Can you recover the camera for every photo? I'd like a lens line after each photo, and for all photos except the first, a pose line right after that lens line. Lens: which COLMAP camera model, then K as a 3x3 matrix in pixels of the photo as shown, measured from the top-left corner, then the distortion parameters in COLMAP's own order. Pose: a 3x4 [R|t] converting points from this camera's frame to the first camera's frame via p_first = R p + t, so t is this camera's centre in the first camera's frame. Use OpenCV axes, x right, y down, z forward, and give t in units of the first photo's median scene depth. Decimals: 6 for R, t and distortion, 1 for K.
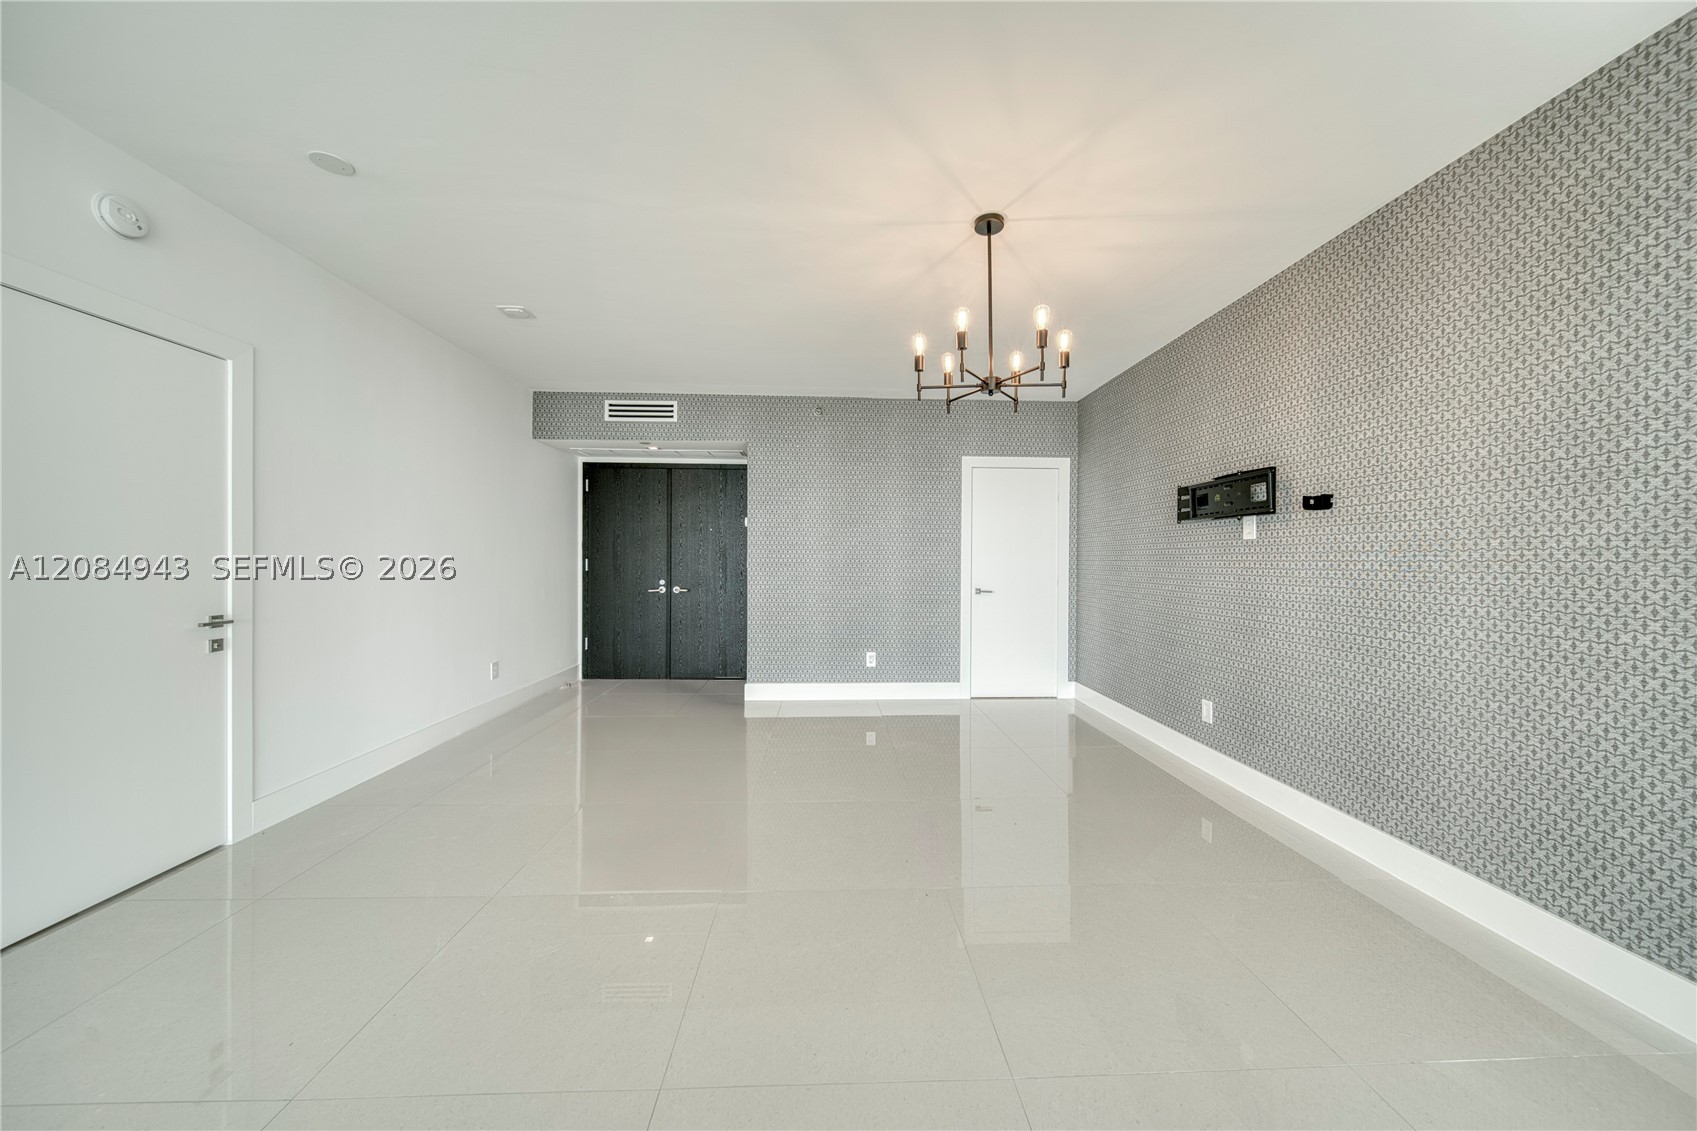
lens RADIAL K [[605.4, 0, 854.8], [0, 605.4, 562.4], [0, 0, 1]] dist [0.004363, -0.001903]
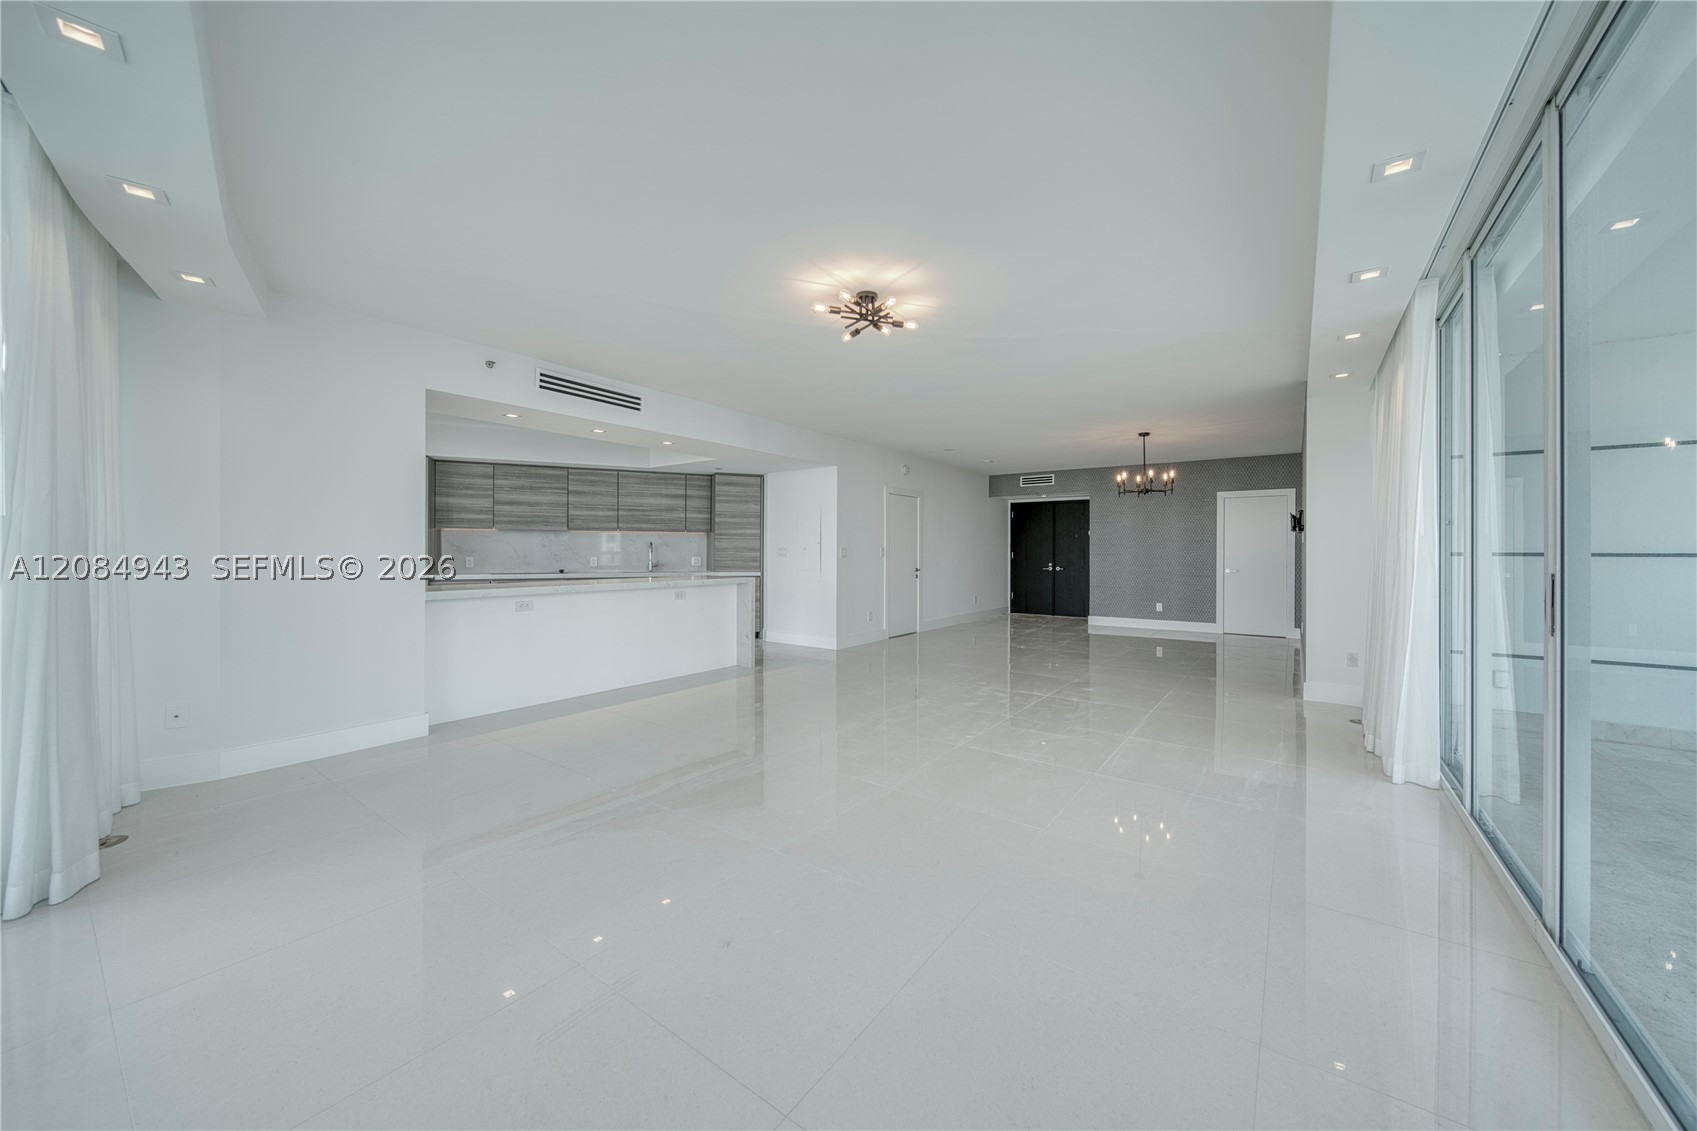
lens RADIAL K [[605.4, 0, 863.8], [0, 605.4, 558.4], [0, 0, 1]] dist [0.004363, -0.001903]
pose [[0.785267, 0.003805, -0.619145, 0.452644], [0.000513, 0.999977, 0.006796, 0.001069], [0.619157, -0.005654, 0.785247, -0.965754]]
